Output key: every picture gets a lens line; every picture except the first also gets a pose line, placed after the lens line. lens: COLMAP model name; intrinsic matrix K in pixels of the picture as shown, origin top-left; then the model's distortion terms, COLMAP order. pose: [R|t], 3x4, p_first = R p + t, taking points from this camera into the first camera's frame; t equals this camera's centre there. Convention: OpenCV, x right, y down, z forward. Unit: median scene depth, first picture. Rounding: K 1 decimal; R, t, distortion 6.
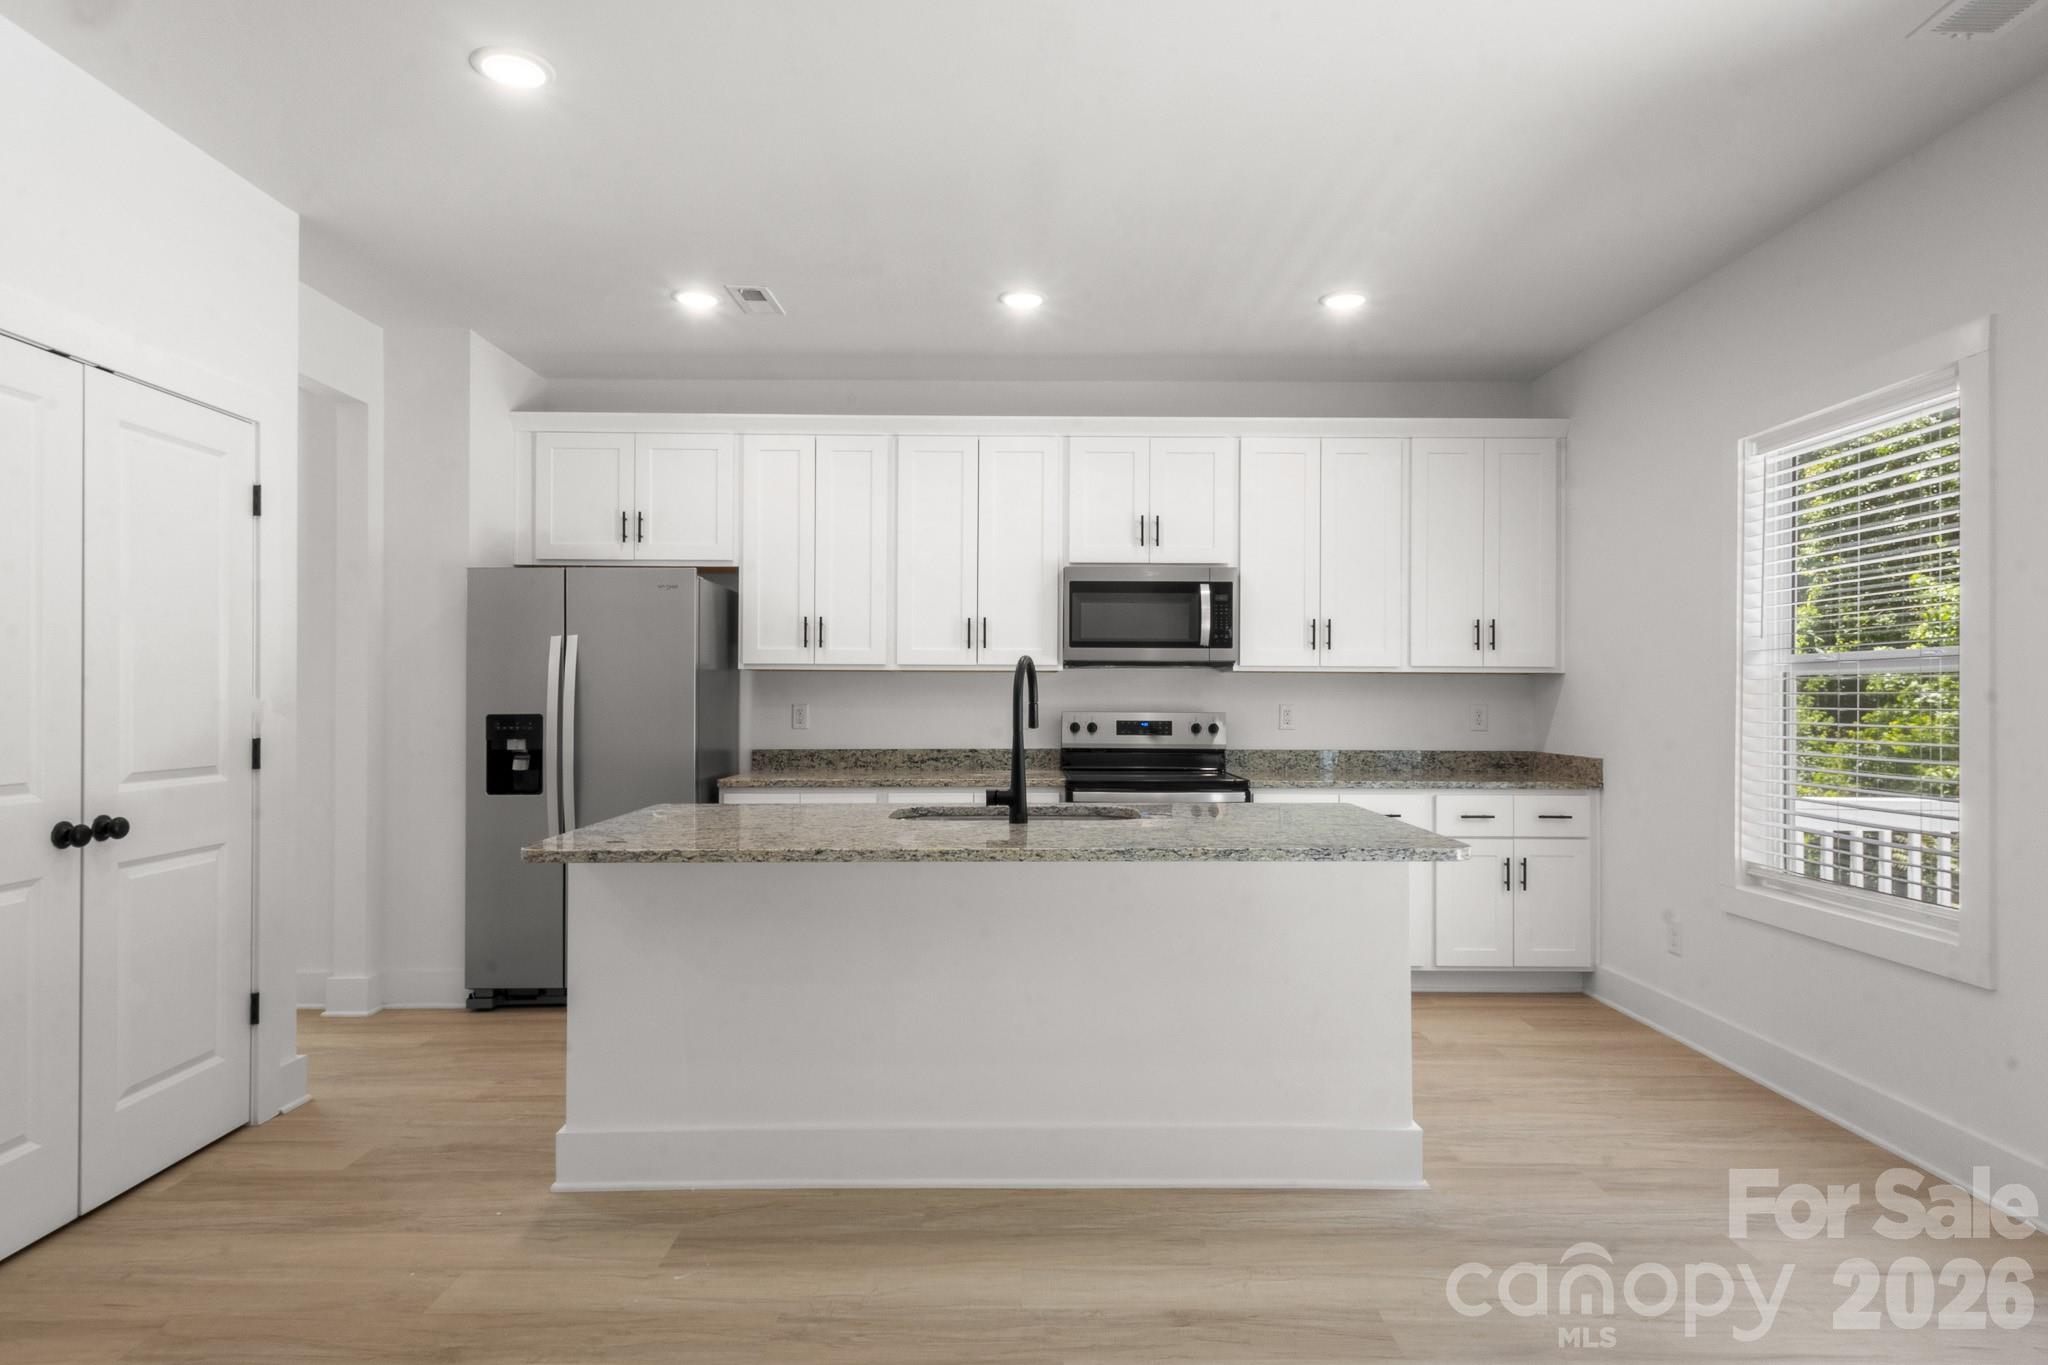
lens RADIAL K [[1149.5, 0, 1036.1], [0, 1149.5, 682.3], [0, 0, 1]] dist [0.020164, 0.000106]
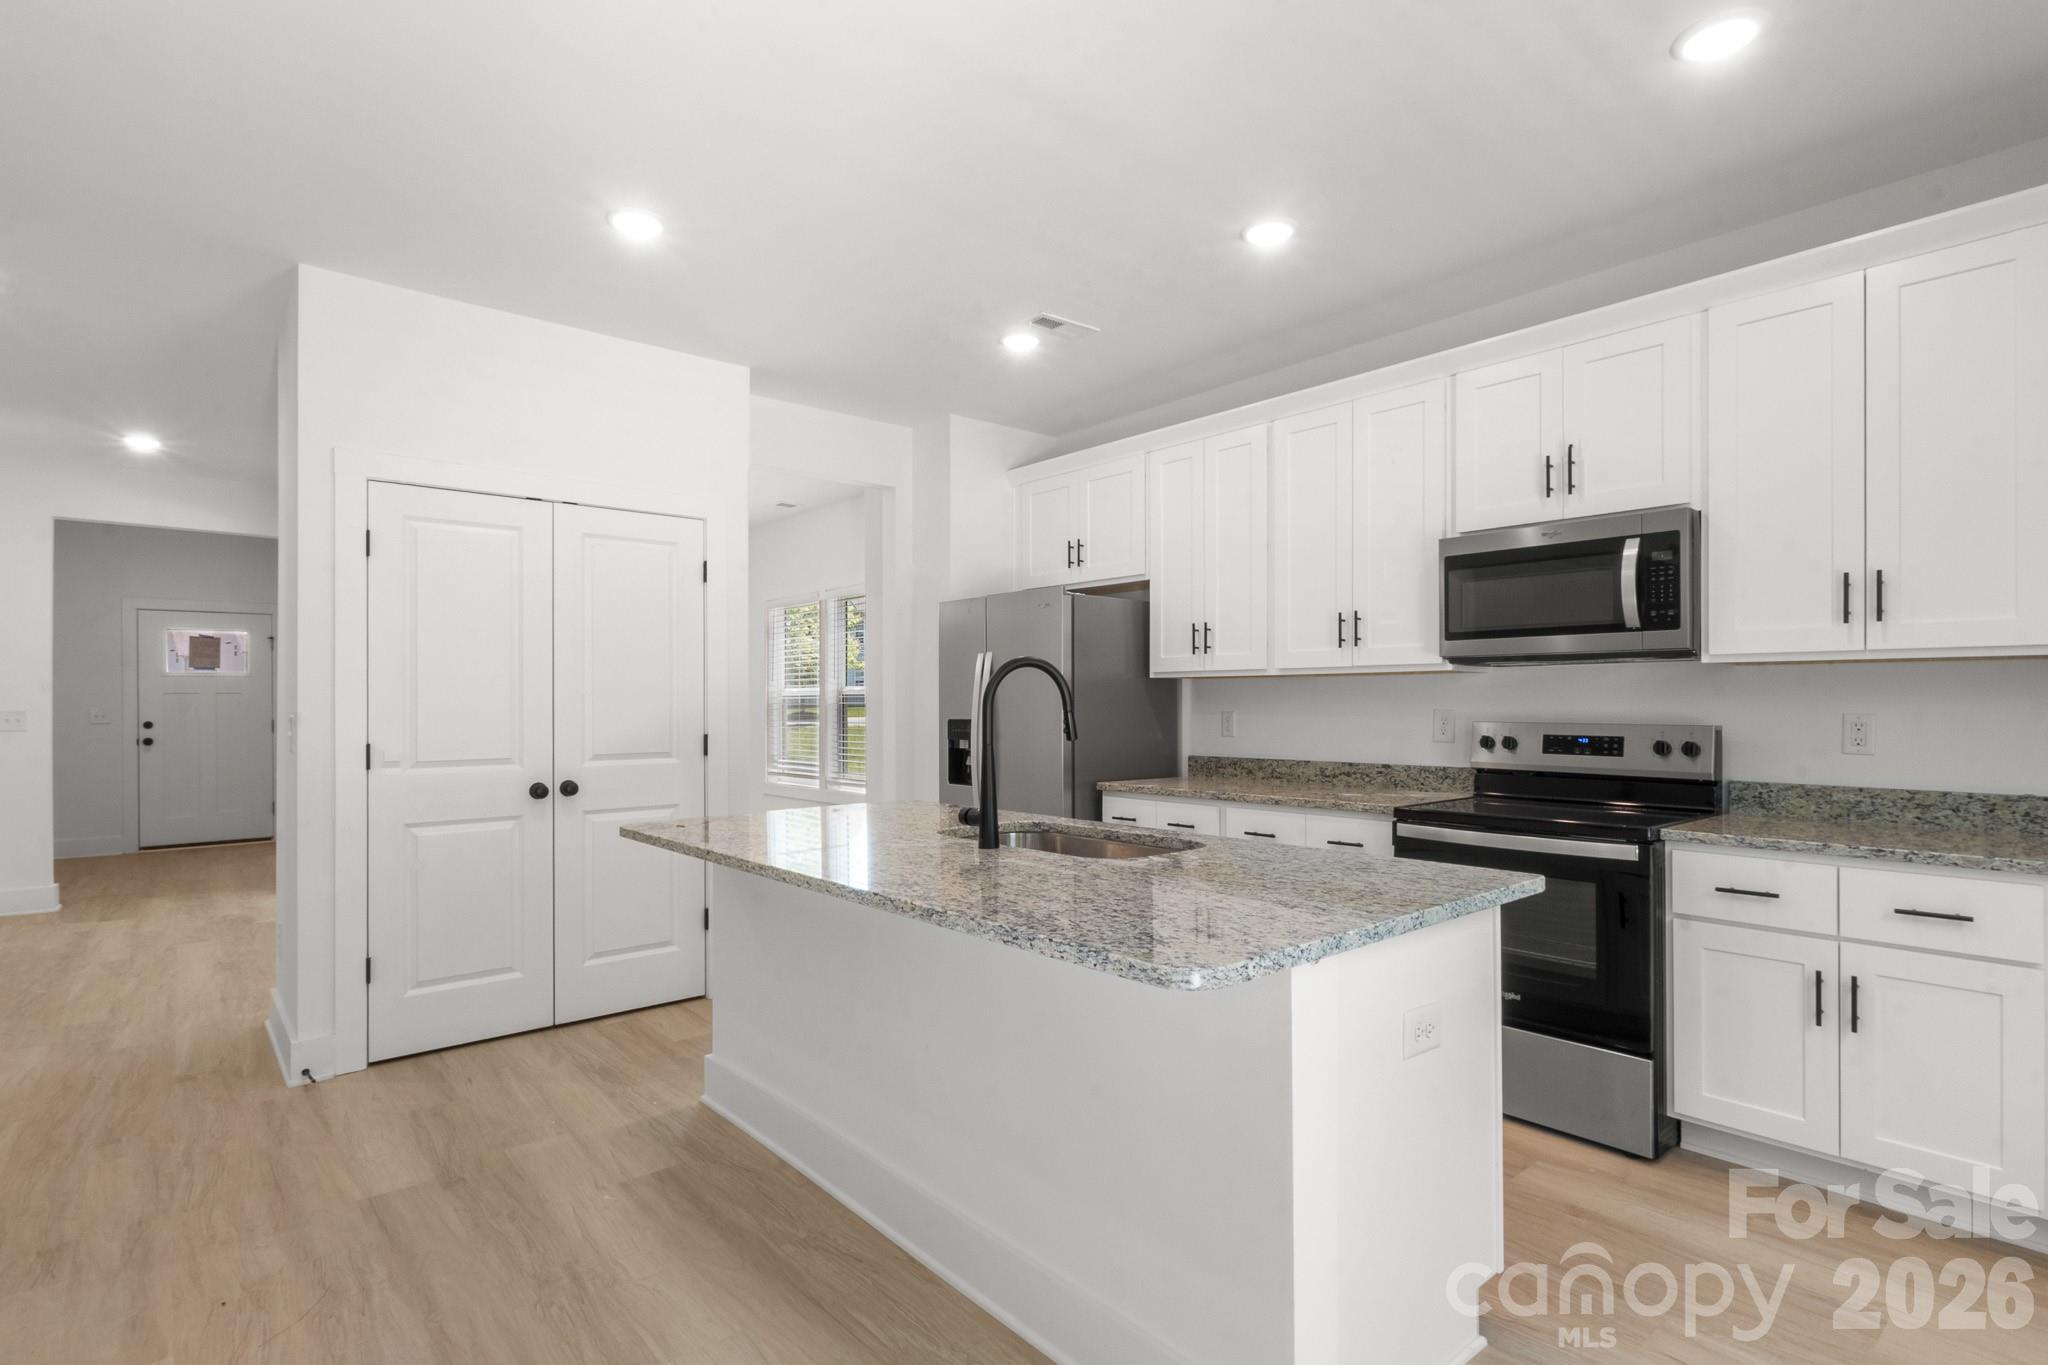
lens RADIAL K [[1013.7, 0, 1028.9], [0, 1013.7, 689.5], [0, 0, 1]] dist [0.004356, 0.000565]
pose [[0.636163, -0.014151, -0.771425, 0.382339], [0.013666, 0.999882, -0.007071, 0.004374], [0.771433, -0.006044, 0.636281, 0.334311]]
